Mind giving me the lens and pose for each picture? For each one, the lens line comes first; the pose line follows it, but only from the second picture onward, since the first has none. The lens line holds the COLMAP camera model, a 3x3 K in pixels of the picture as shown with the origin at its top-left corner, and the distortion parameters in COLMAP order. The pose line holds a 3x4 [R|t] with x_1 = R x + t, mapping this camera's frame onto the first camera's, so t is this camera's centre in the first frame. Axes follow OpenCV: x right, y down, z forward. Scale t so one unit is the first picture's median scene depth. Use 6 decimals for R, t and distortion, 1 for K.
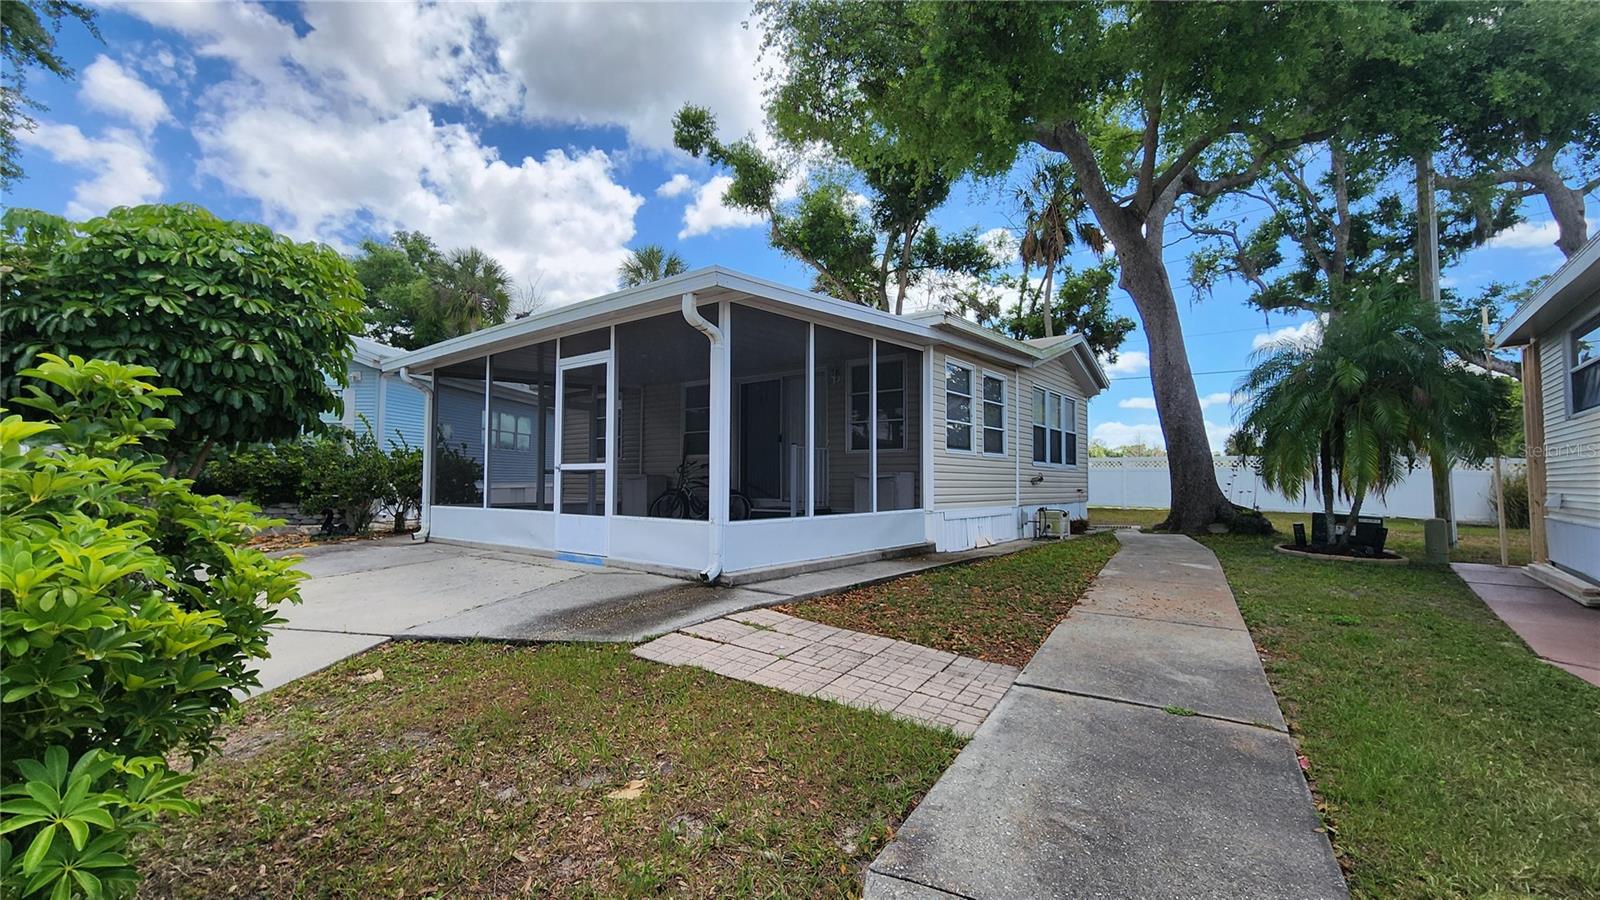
lens RADIAL K [[659.8, 0, 798.7], [0, 659.8, 454.9], [0, 0, 1]] dist [-0.001118, -0.000184]
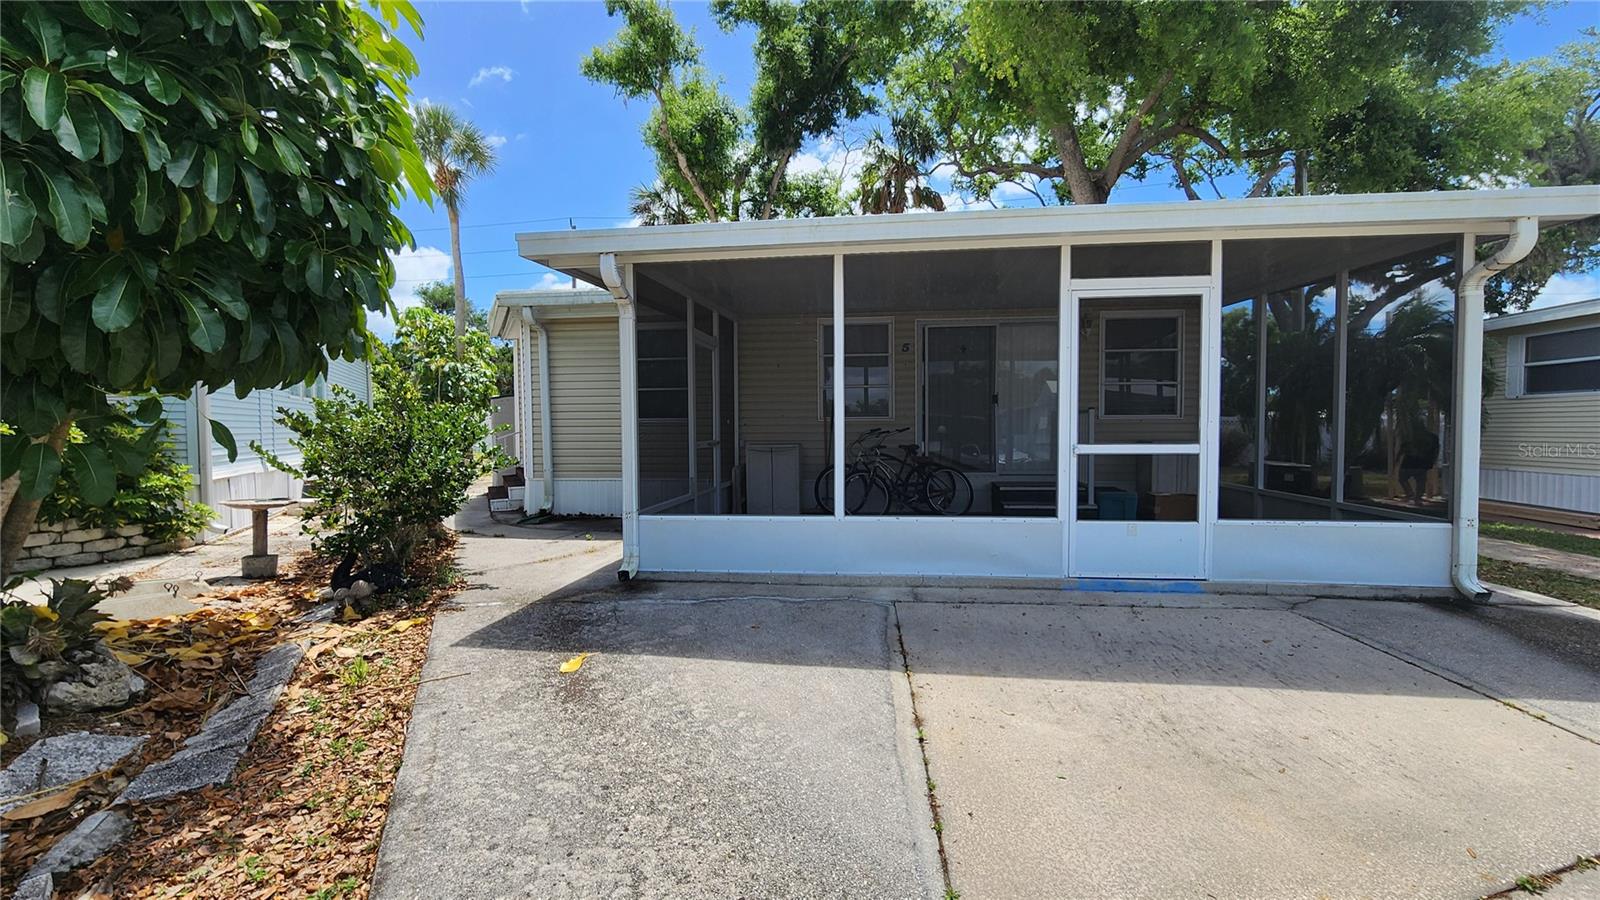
lens RADIAL K [[659.8, 0, 798.7], [0, 659.8, 454.9], [0, 0, 1]] dist [-0.001118, -0.000184]
pose [[0.848491, -0.032819, 0.528191, -0.325596], [-0.009400, 0.996983, 0.077048, -0.008271], [-0.529126, -0.070339, 0.845623, 0.209029]]
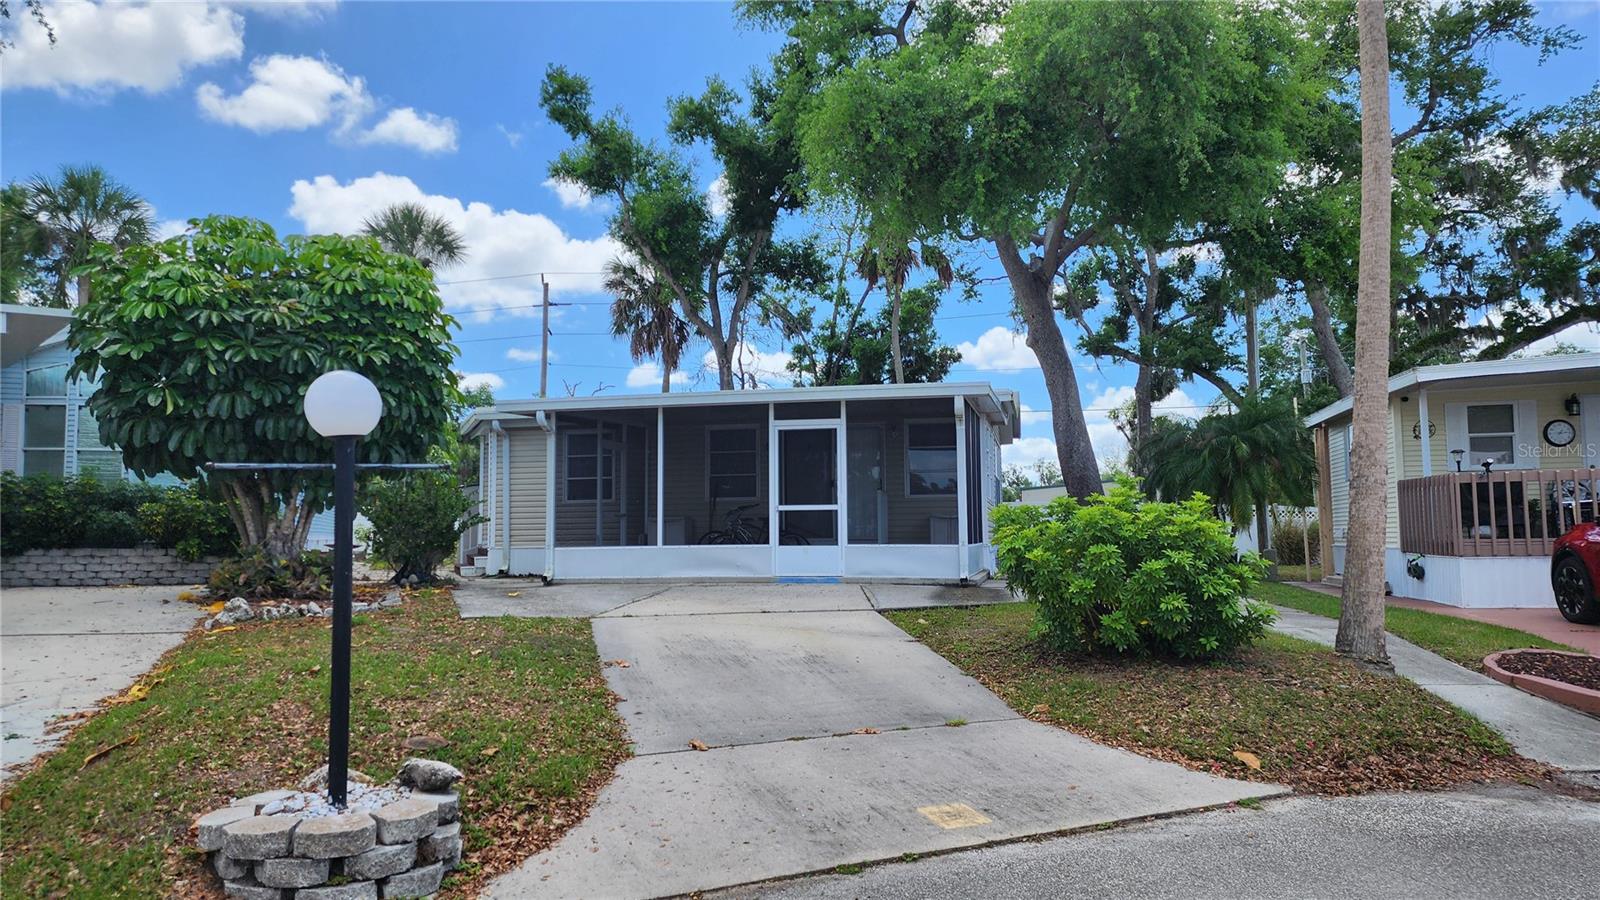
lens RADIAL K [[1090.7, 0, 800.0], [0, 1090.7, 450.0], [0, 0, 1]] dist [0.103074, -0.000019]
pose [[0.897603, 0.025561, 0.440064, -0.427705], [-0.005791, 0.998915, -0.046209, 0.001423], [-0.440768, 0.038928, 0.896777, -0.297410]]
